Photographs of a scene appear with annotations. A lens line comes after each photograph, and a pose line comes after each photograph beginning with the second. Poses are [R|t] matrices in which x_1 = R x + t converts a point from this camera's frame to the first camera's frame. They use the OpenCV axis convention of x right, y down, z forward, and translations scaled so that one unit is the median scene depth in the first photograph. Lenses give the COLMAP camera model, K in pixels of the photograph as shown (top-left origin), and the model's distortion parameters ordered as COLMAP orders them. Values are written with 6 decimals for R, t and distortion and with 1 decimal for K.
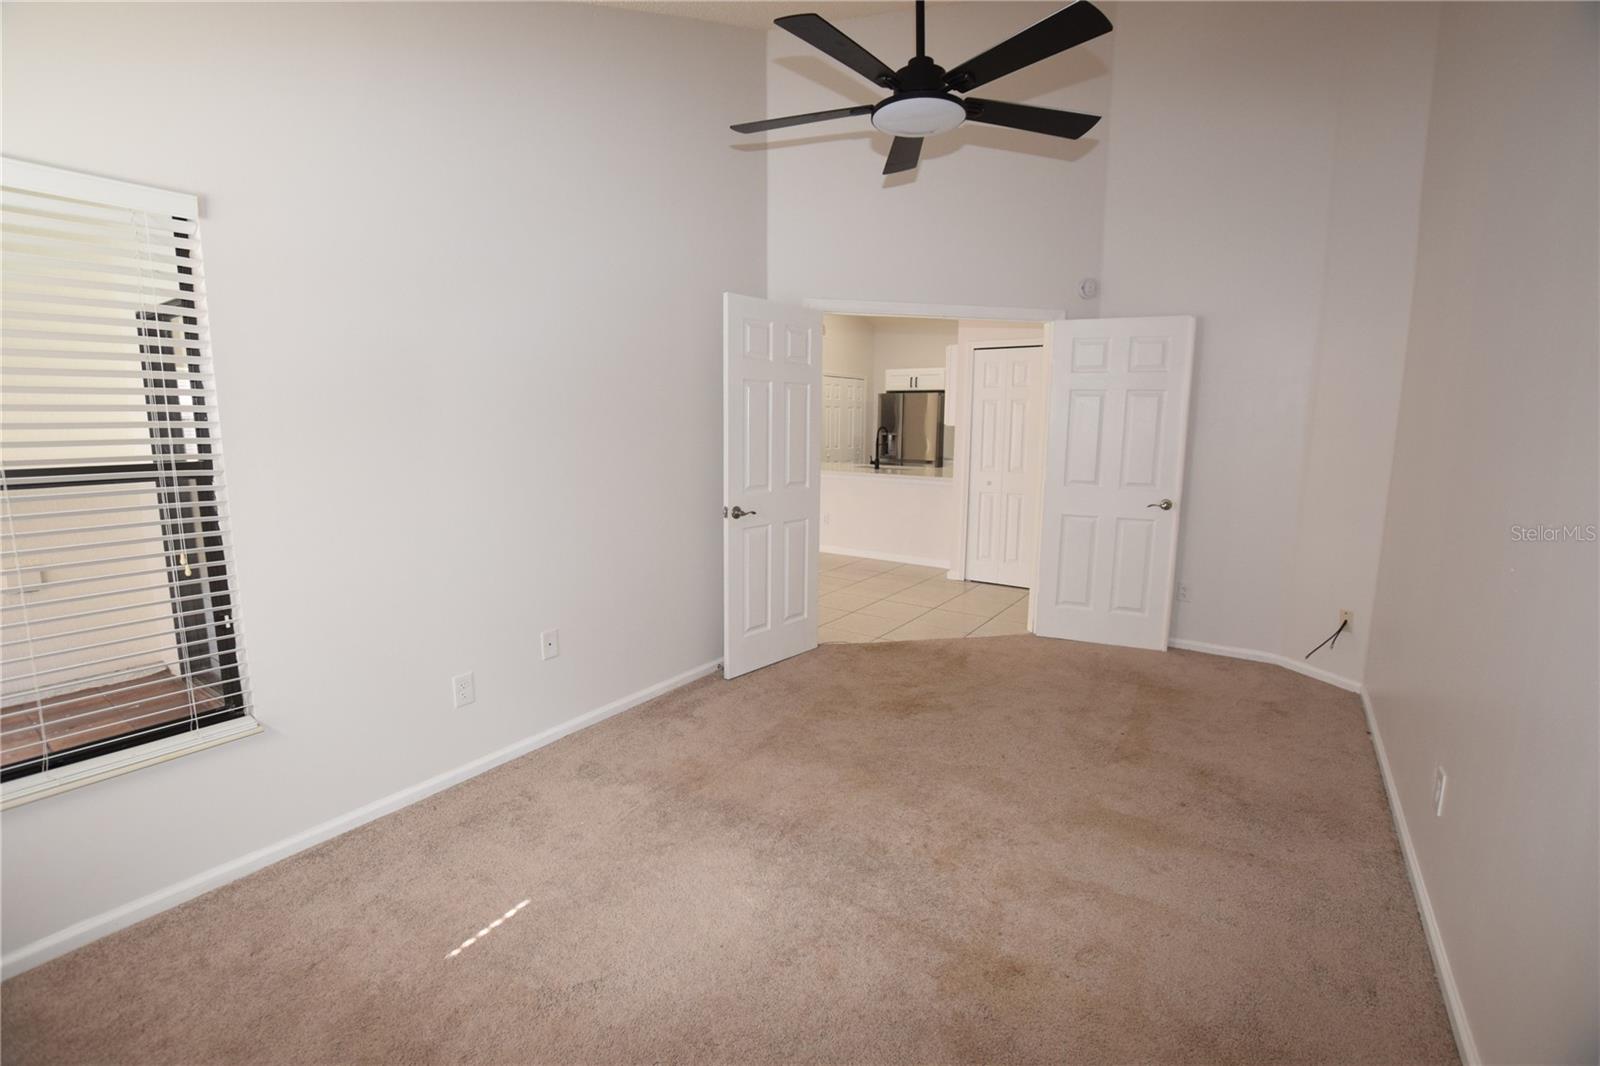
lens RADIAL K [[701.2, 0, 793.5], [0, 701.2, 531.5], [0, 0, 1]] dist [-0.029590, 0.001910]
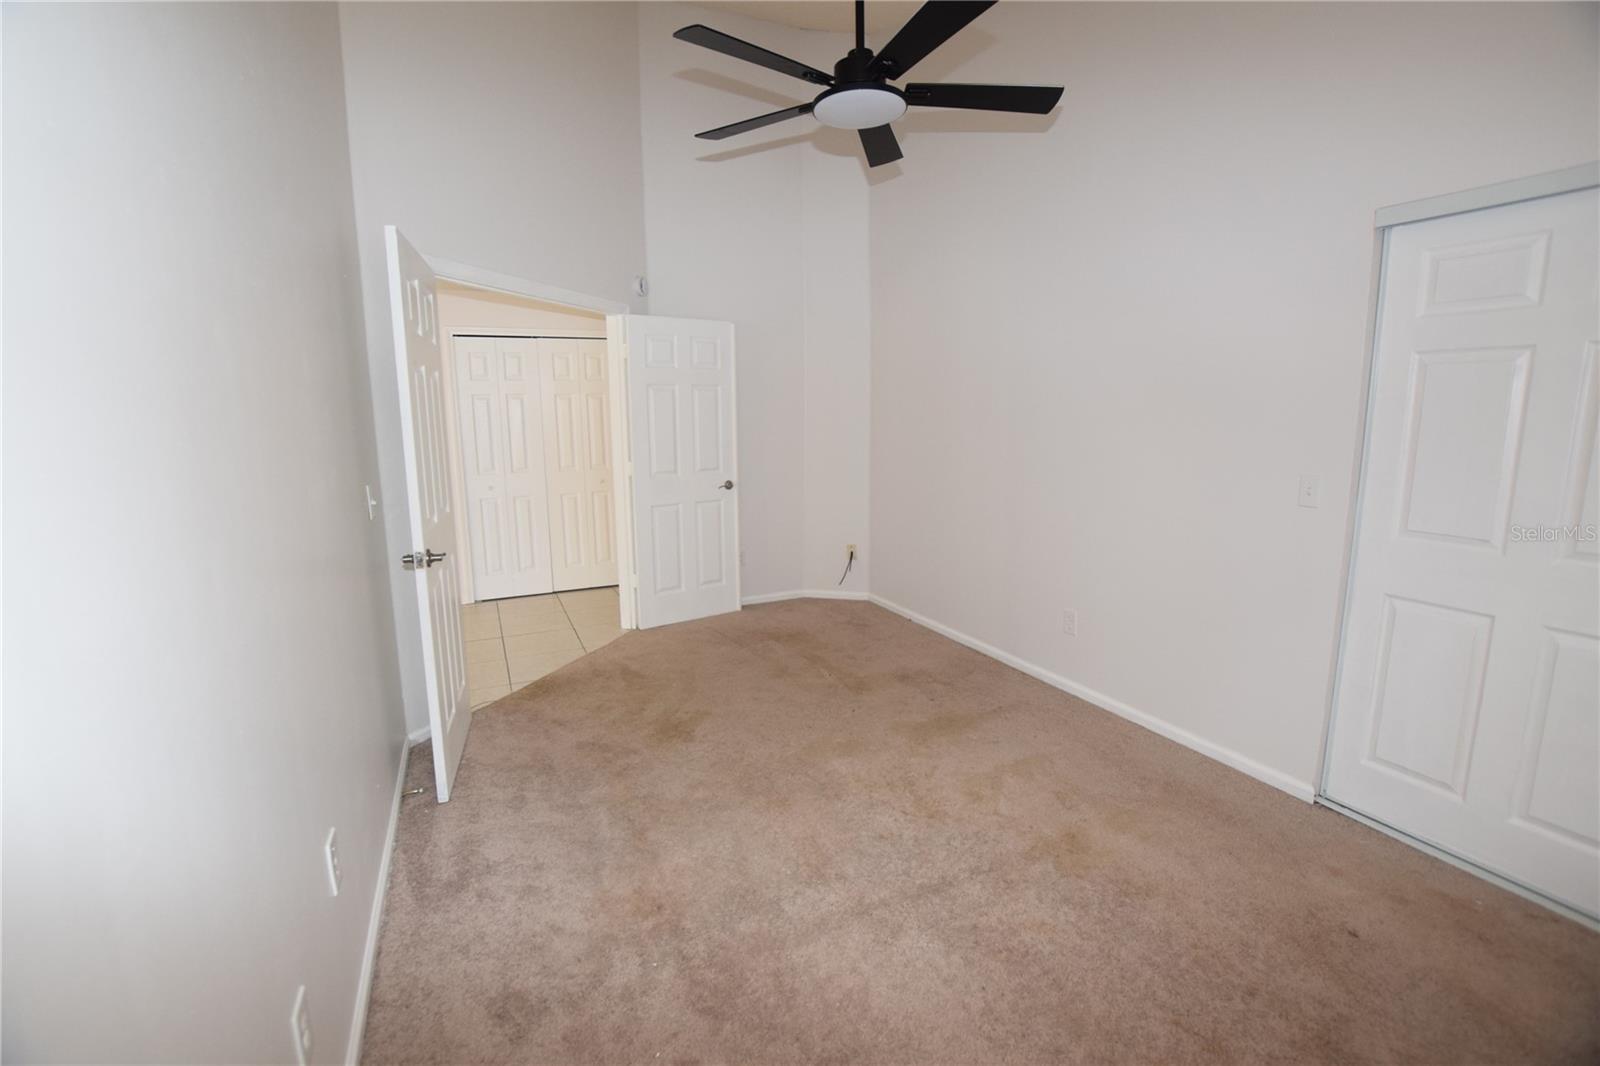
lens RADIAL K [[701.2, 0, 794.0], [0, 701.2, 530.5], [0, 0, 1]] dist [-0.029590, 0.001910]
pose [[0.515211, -0.155503, 0.842838, -0.443531], [0.152014, 0.984391, 0.088696, -0.056720], [-0.843474, 0.082426, 0.530808, 0.330998]]
